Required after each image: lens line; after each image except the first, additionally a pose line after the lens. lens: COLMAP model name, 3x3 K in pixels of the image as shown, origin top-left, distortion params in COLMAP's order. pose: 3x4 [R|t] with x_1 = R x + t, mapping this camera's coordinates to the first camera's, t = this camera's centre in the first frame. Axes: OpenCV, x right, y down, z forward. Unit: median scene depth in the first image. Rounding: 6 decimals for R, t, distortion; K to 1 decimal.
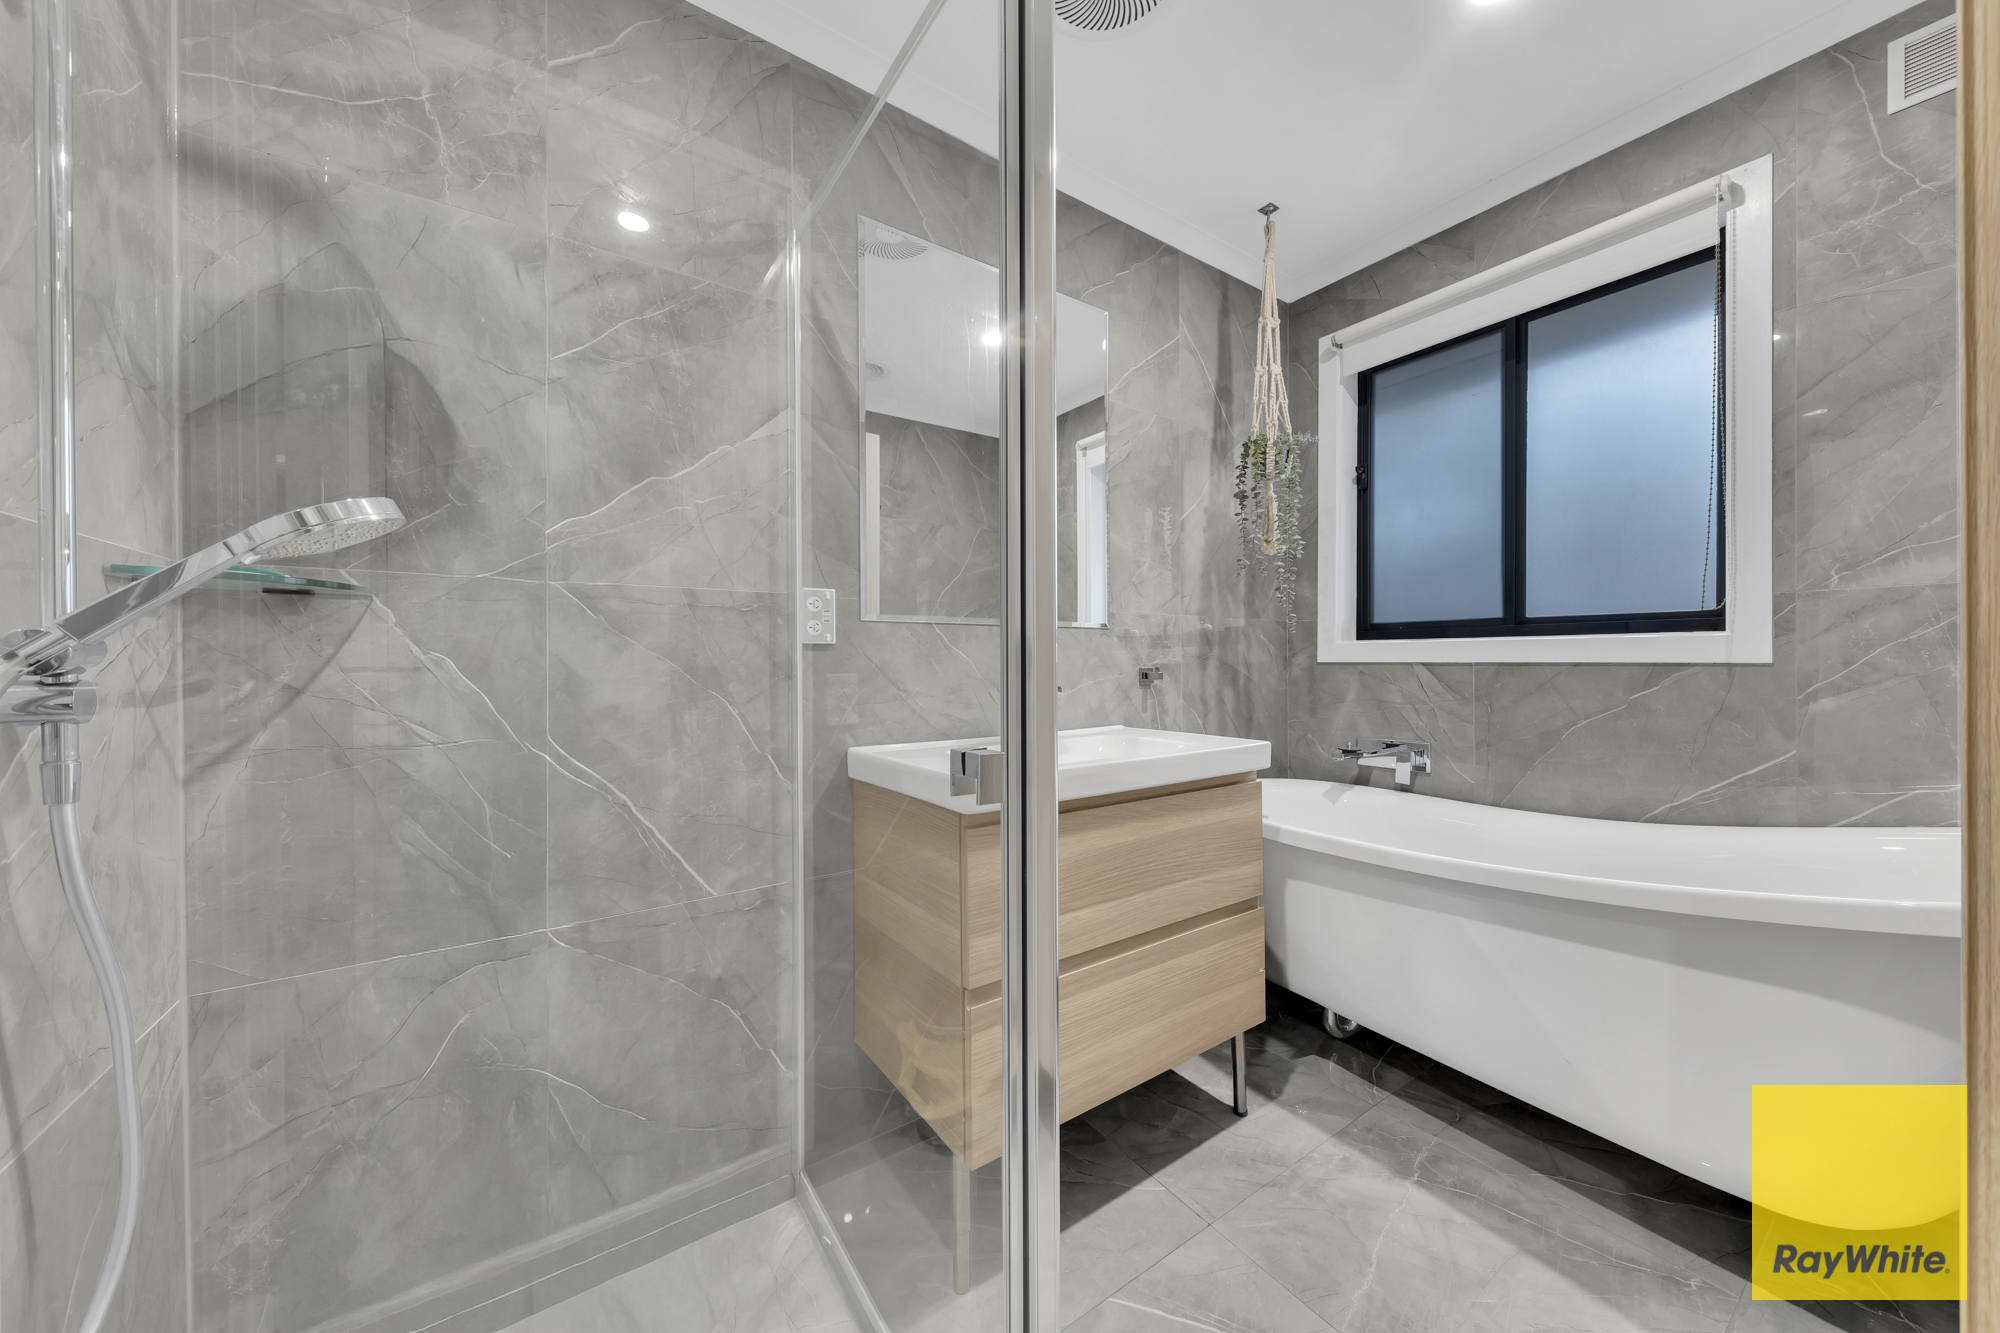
lens RADIAL K [[679.7, 0, 1001.0], [0, 679.7, 662.4], [0, 0, 1]] dist [-0.000041, -0.000006]
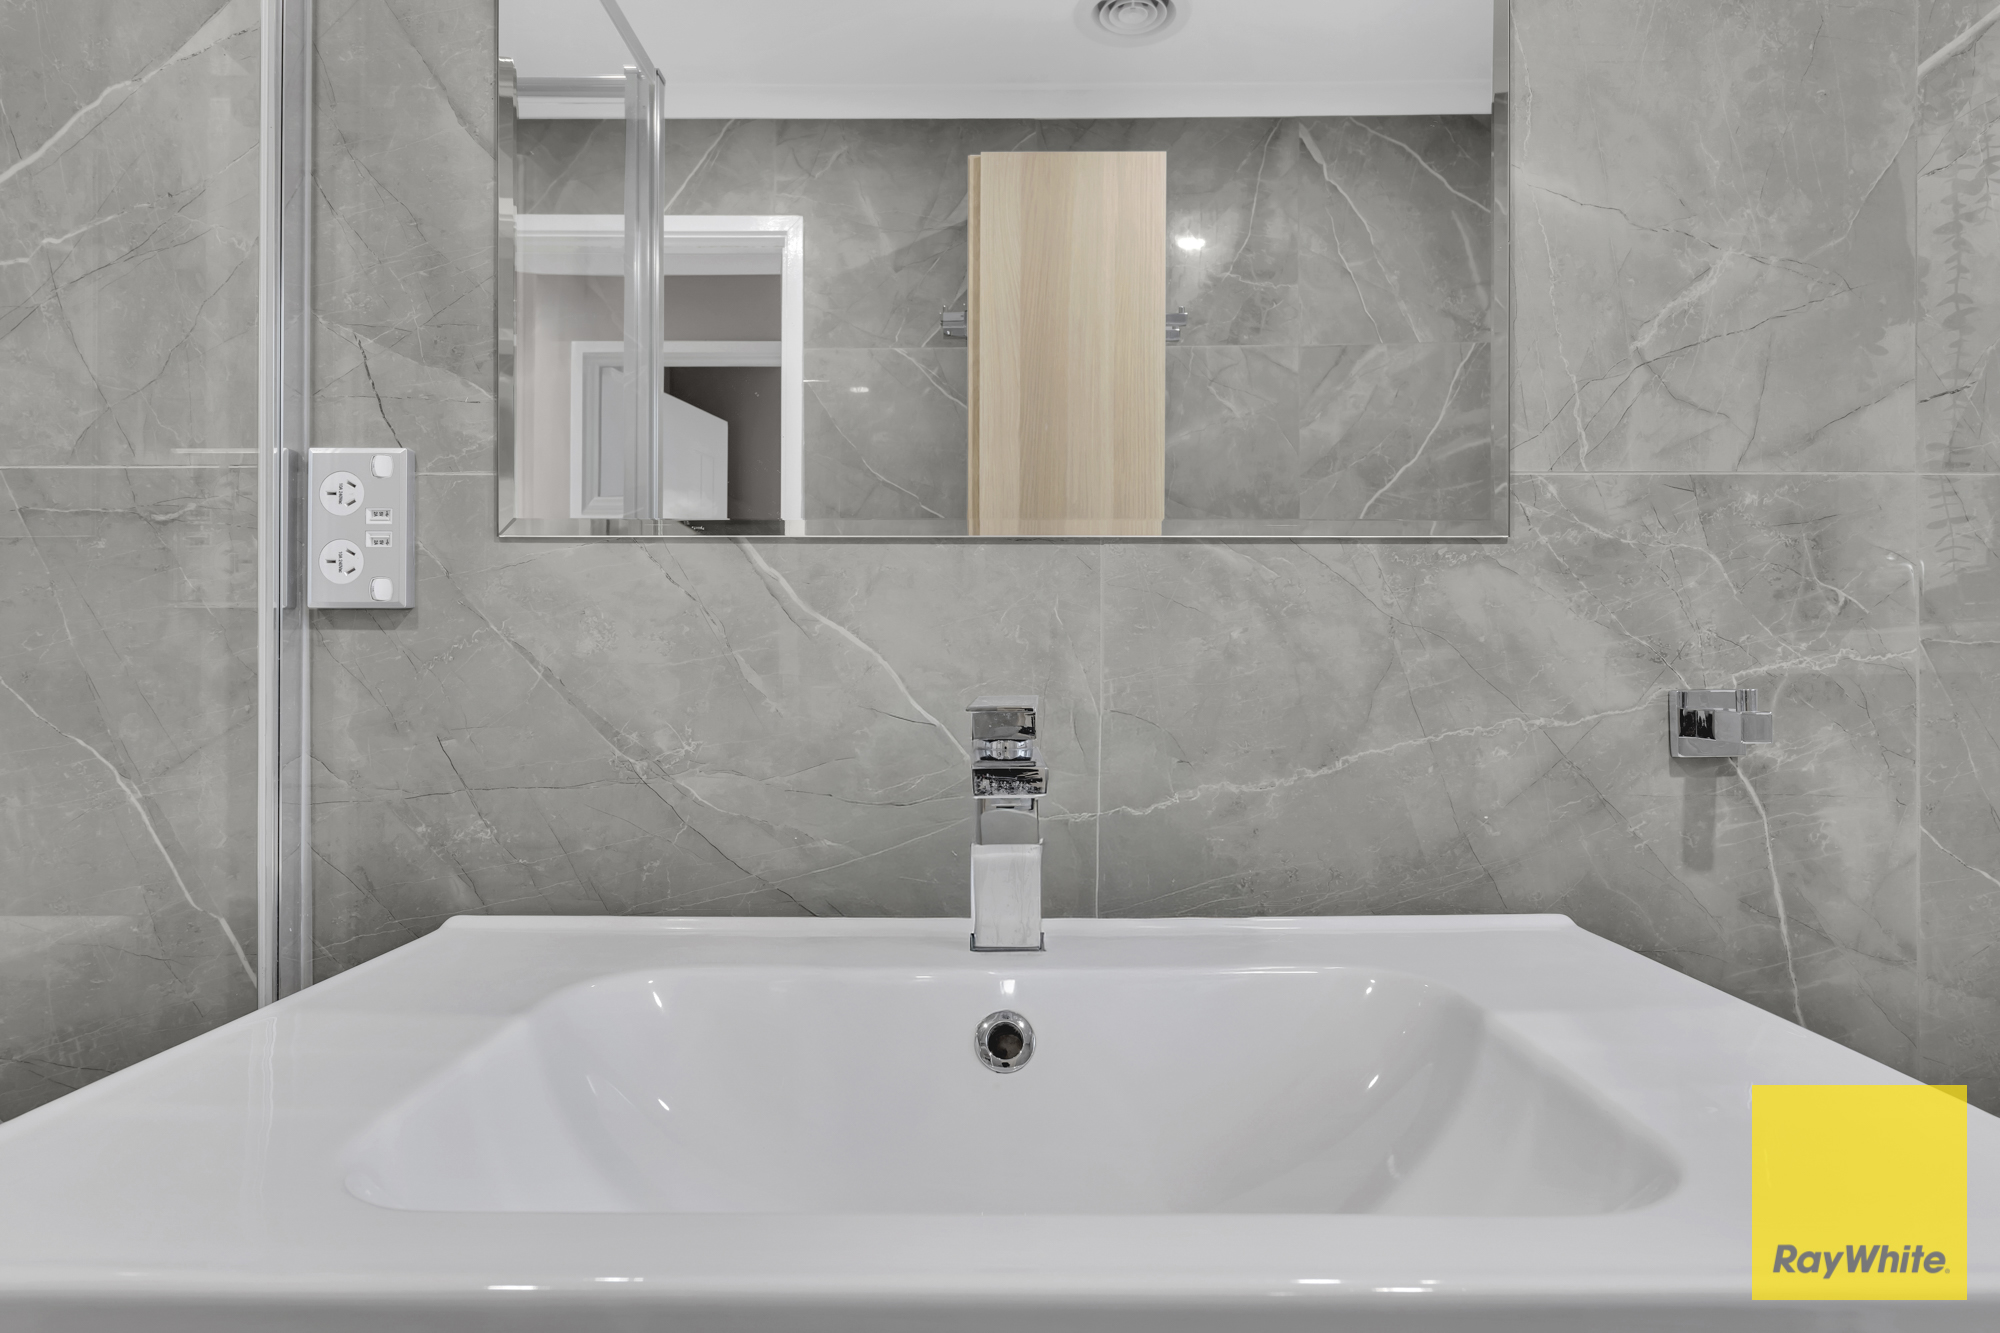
lens RADIAL K [[1111.8, 0, 1000.0], [0, 1111.8, 666.5], [0, 0, 1]] dist [-0.004719, -0.001296]
pose [[0.821904, 0.008711, -0.569559, 0.234479], [-0.005071, 0.999955, 0.007976, -0.003042], [0.569603, -0.003667, 0.821912, 0.527878]]
